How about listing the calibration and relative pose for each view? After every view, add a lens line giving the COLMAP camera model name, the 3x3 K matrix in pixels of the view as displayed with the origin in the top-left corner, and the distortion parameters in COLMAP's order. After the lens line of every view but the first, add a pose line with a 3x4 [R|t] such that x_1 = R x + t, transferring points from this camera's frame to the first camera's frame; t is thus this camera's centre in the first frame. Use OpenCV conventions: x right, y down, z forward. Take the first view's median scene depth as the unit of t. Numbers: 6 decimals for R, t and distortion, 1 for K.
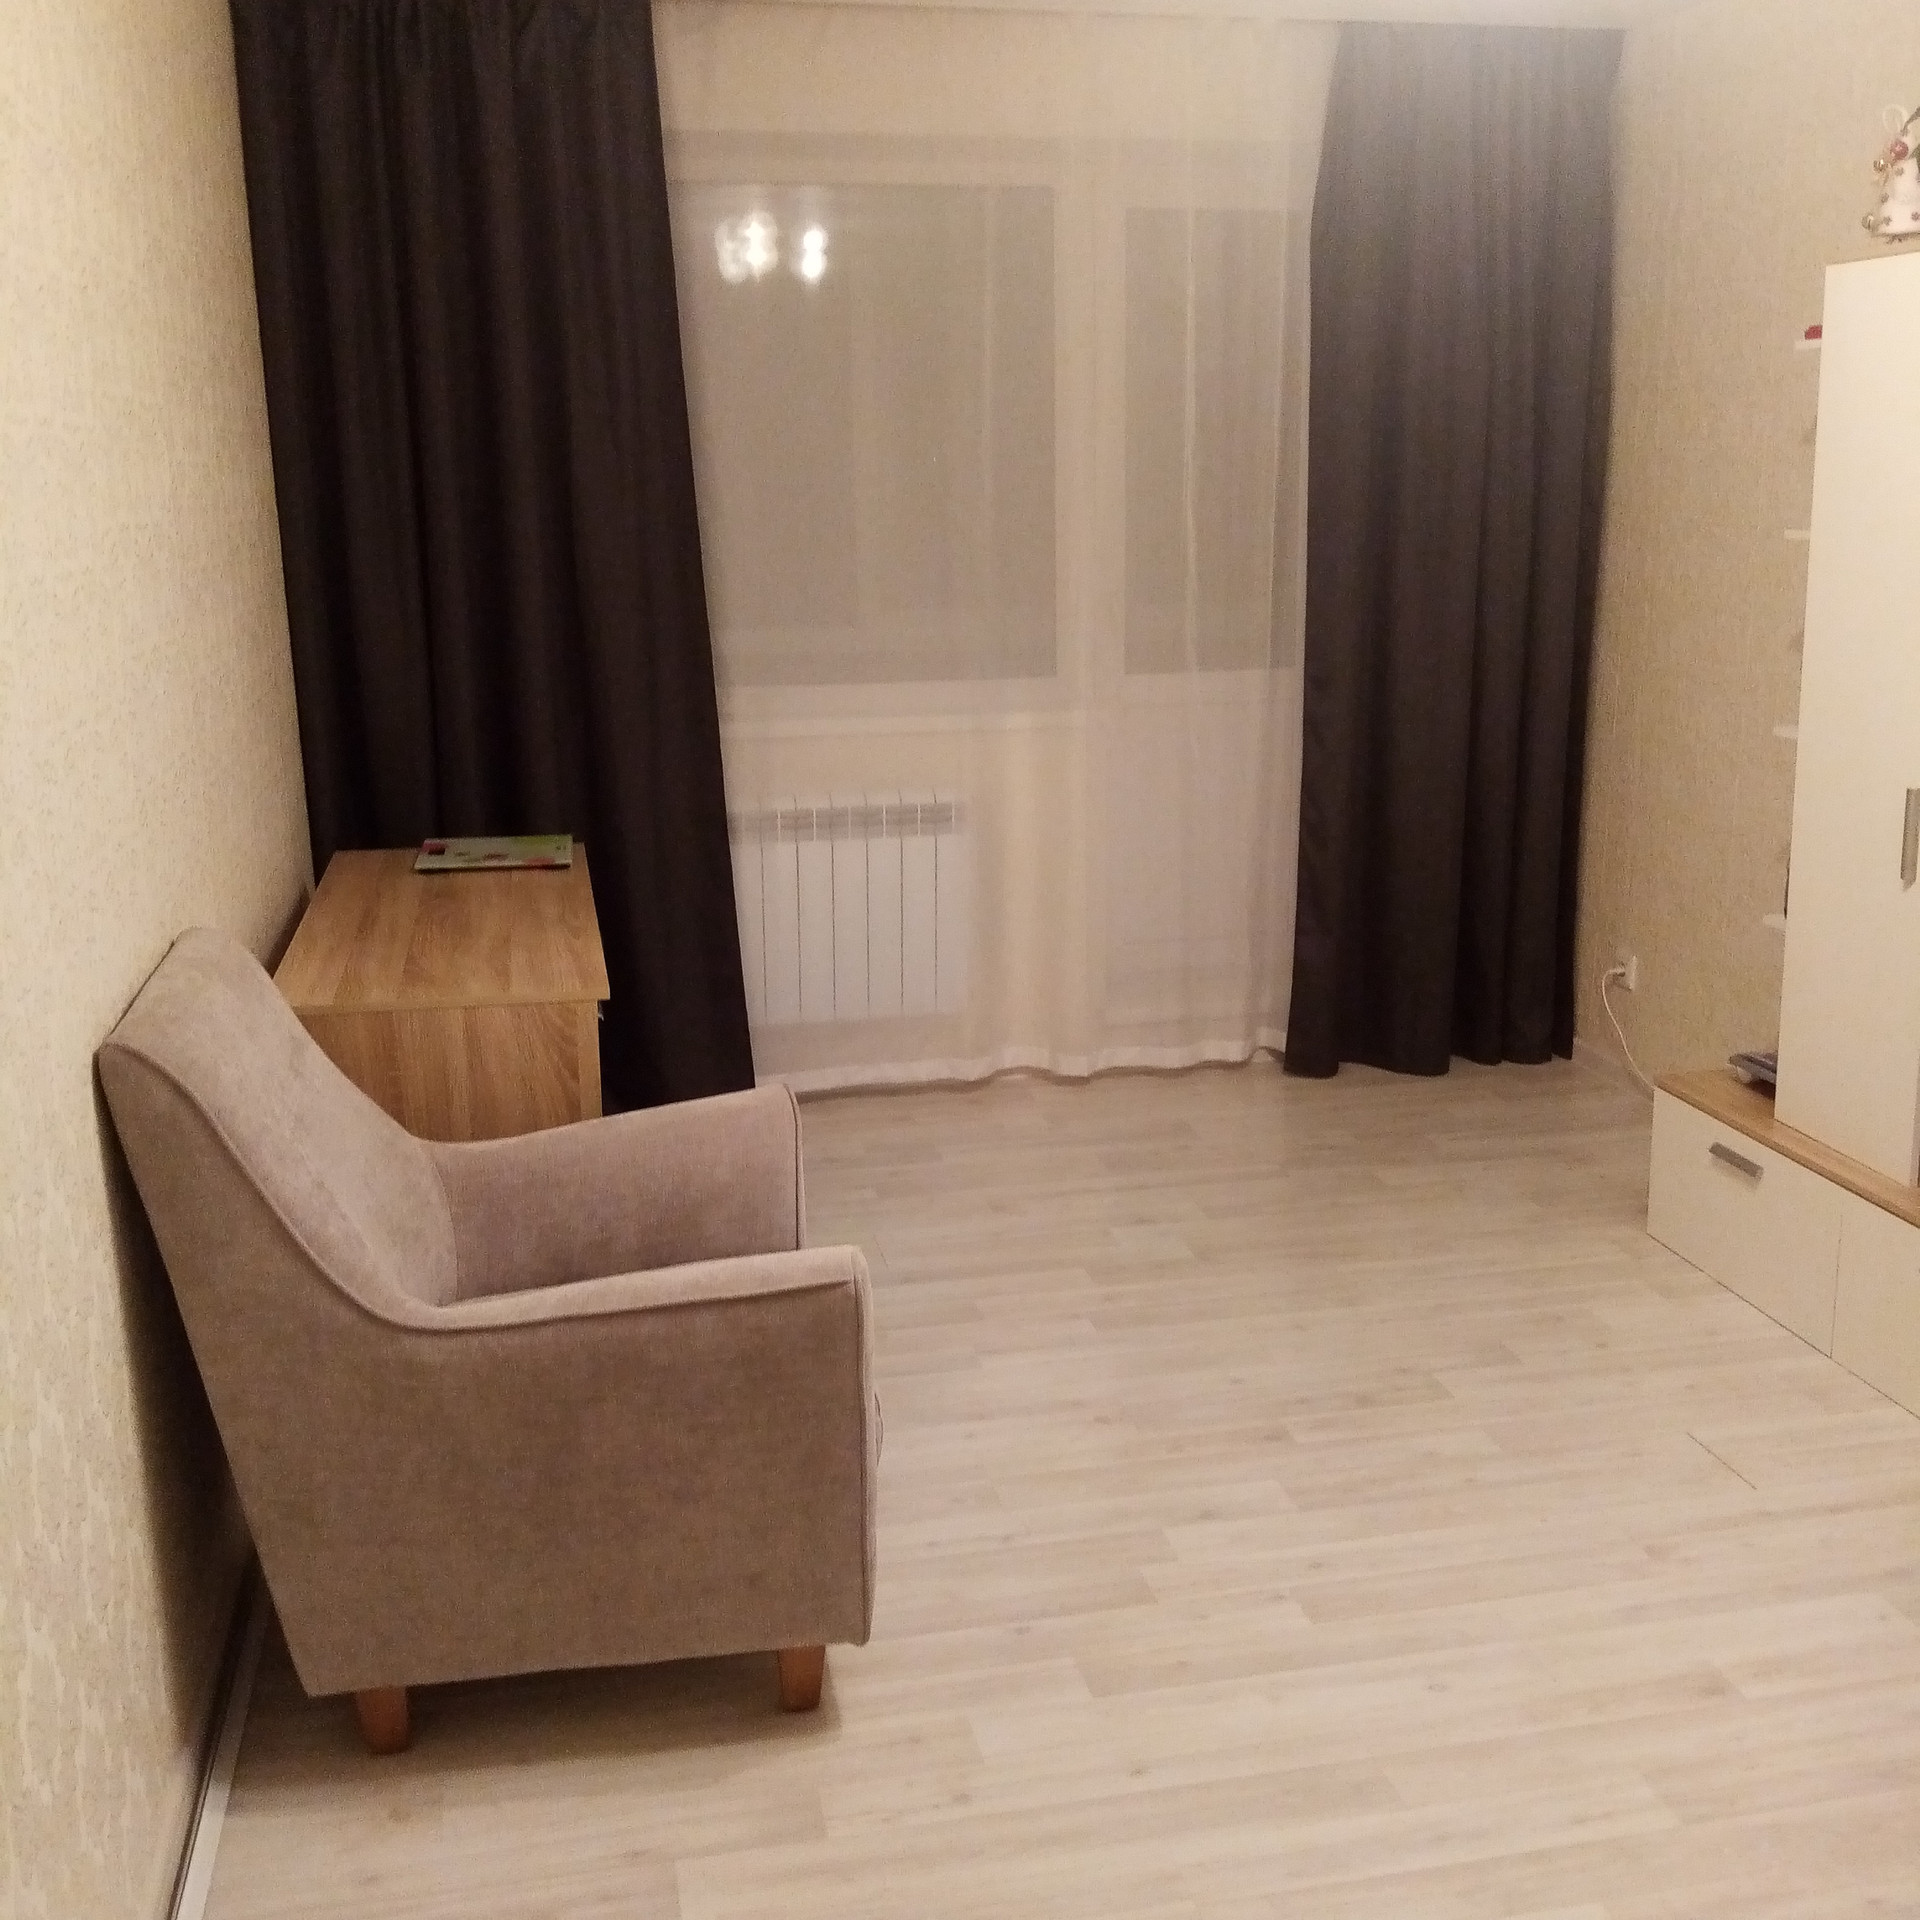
lens RADIAL K [[2031.2, 0, 960.0], [0, 2031.2, 960.0], [0, 0, 1]] dist [0.103389, -0.227894]
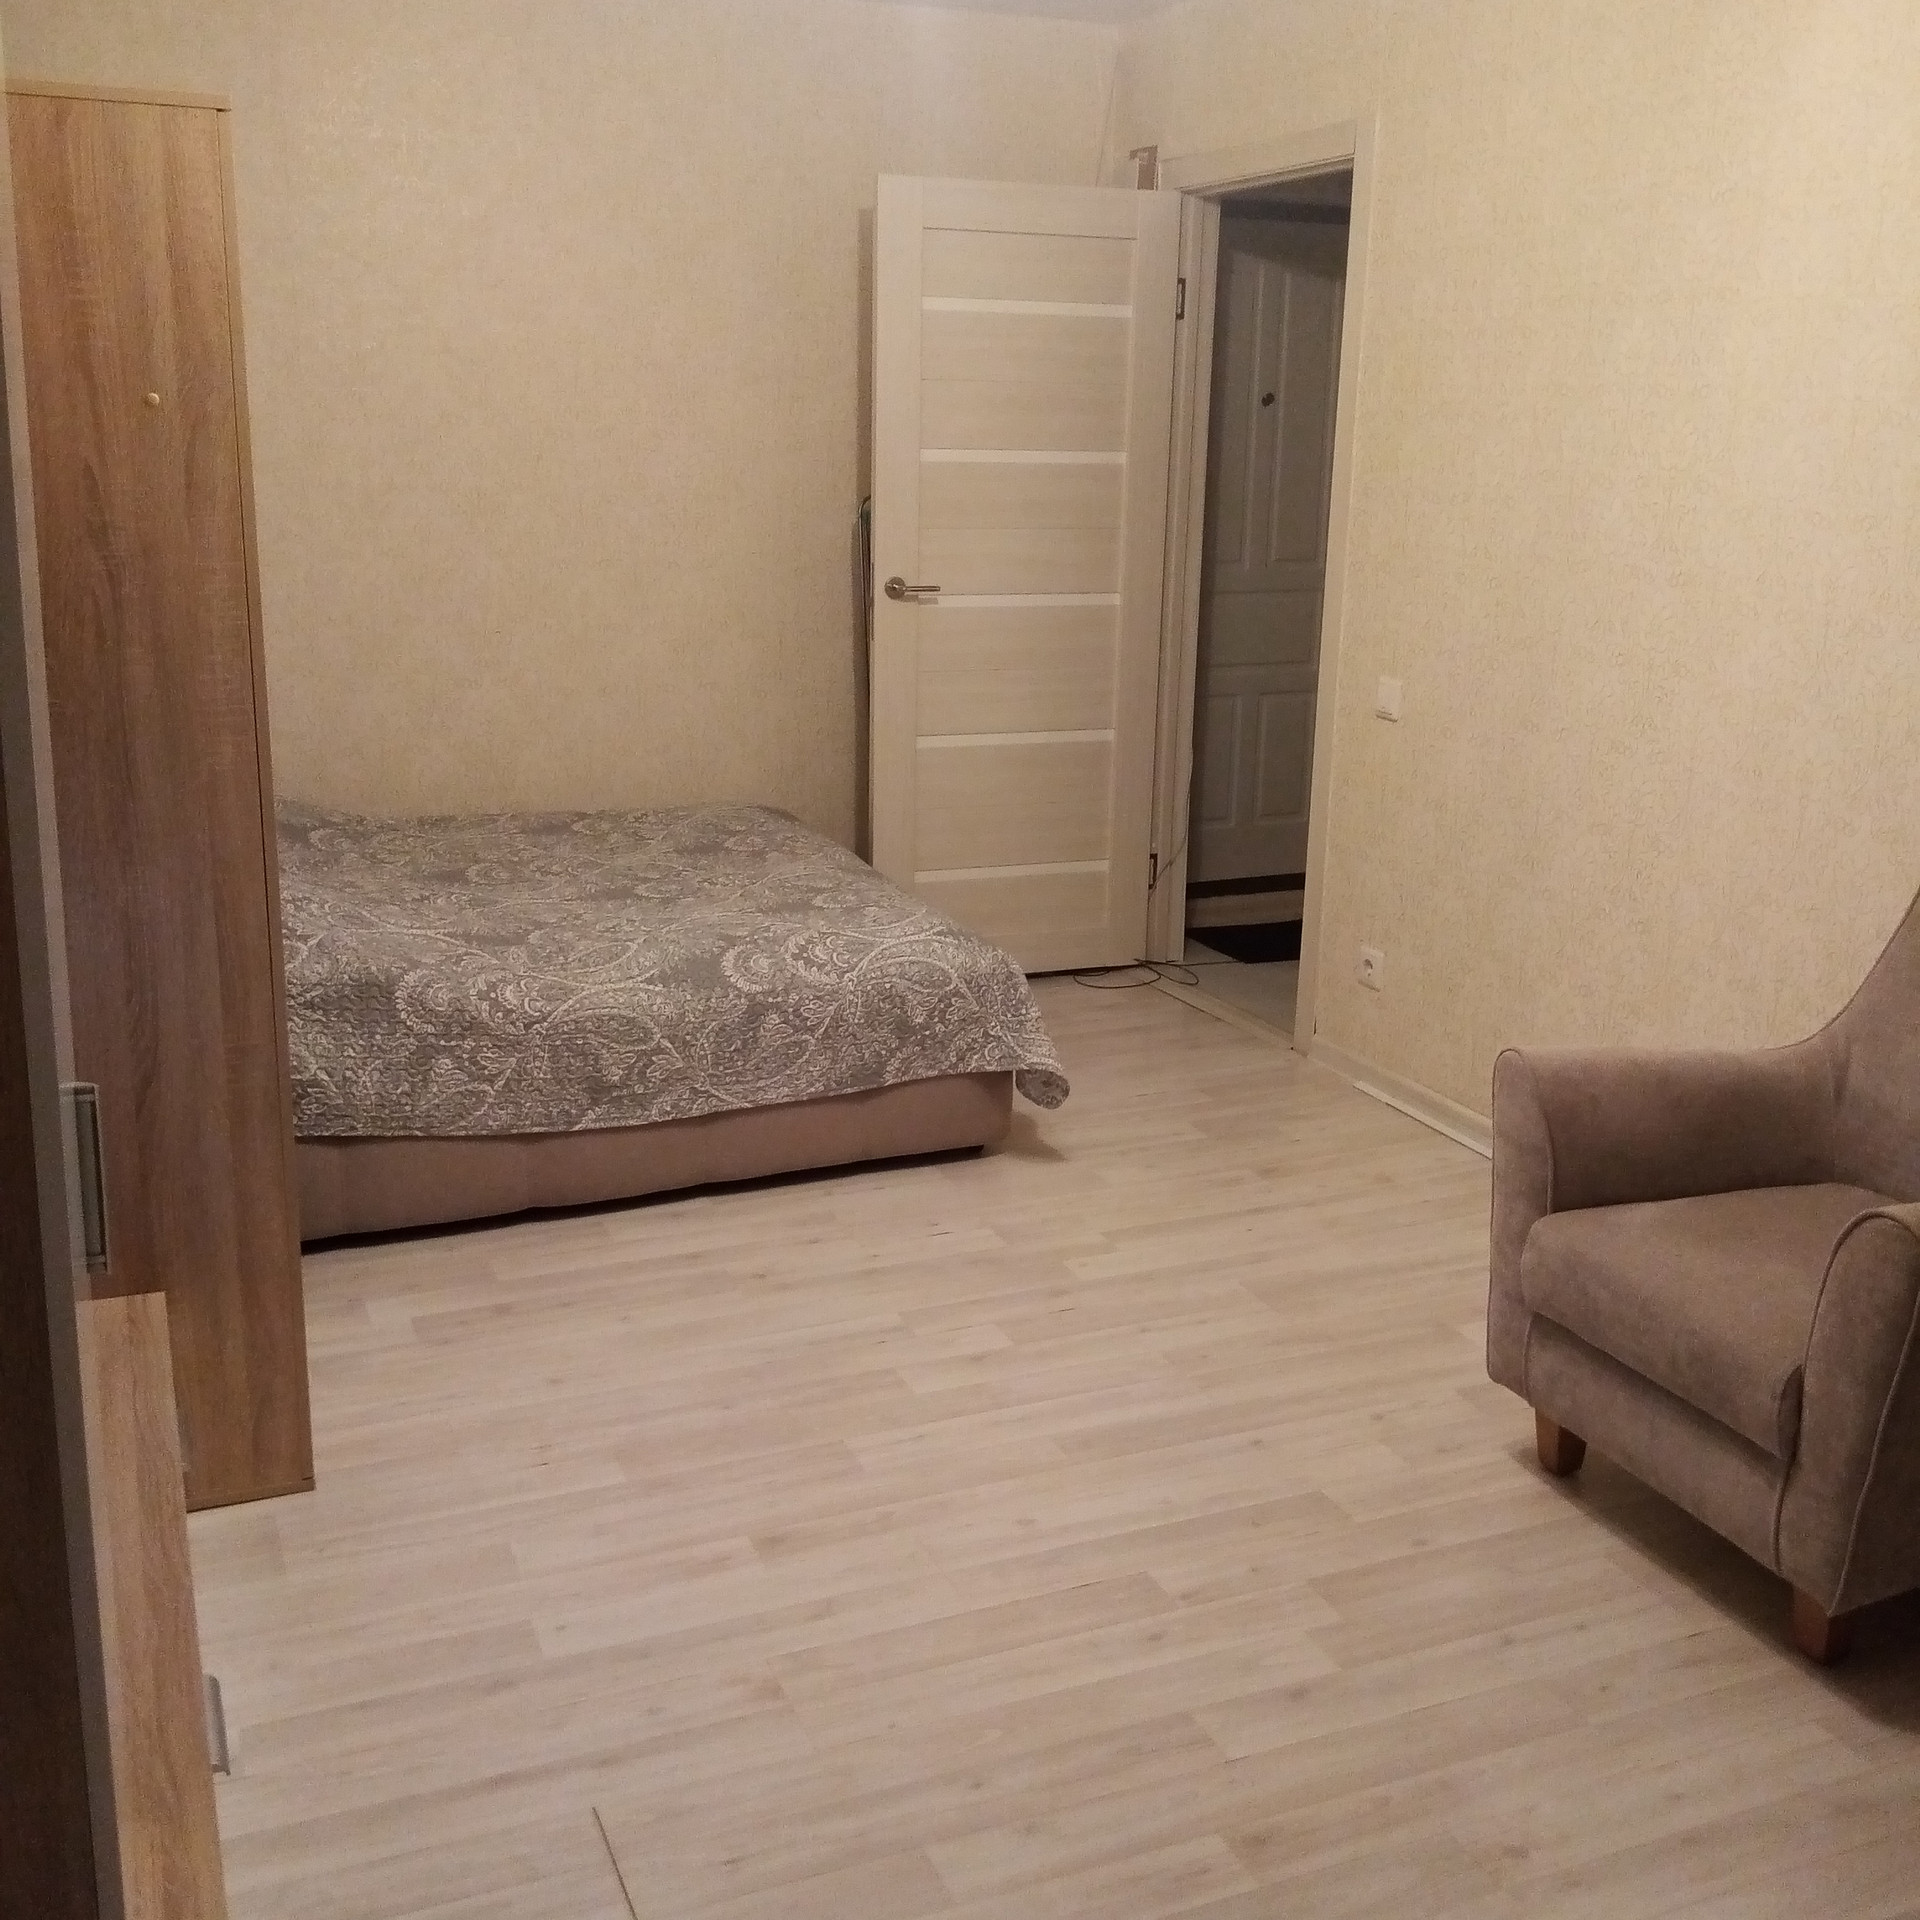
lens RADIAL K [[2031.2, 0, 960.0], [0, 2031.2, 960.0], [0, 0, 1]] dist [0.103389, -0.227894]
pose [[-0.982091, 0.050978, -0.181379, 0.422255], [-0.043019, 0.876595, 0.479302, -0.403184], [0.183429, 0.478521, -0.858703, 1.683162]]
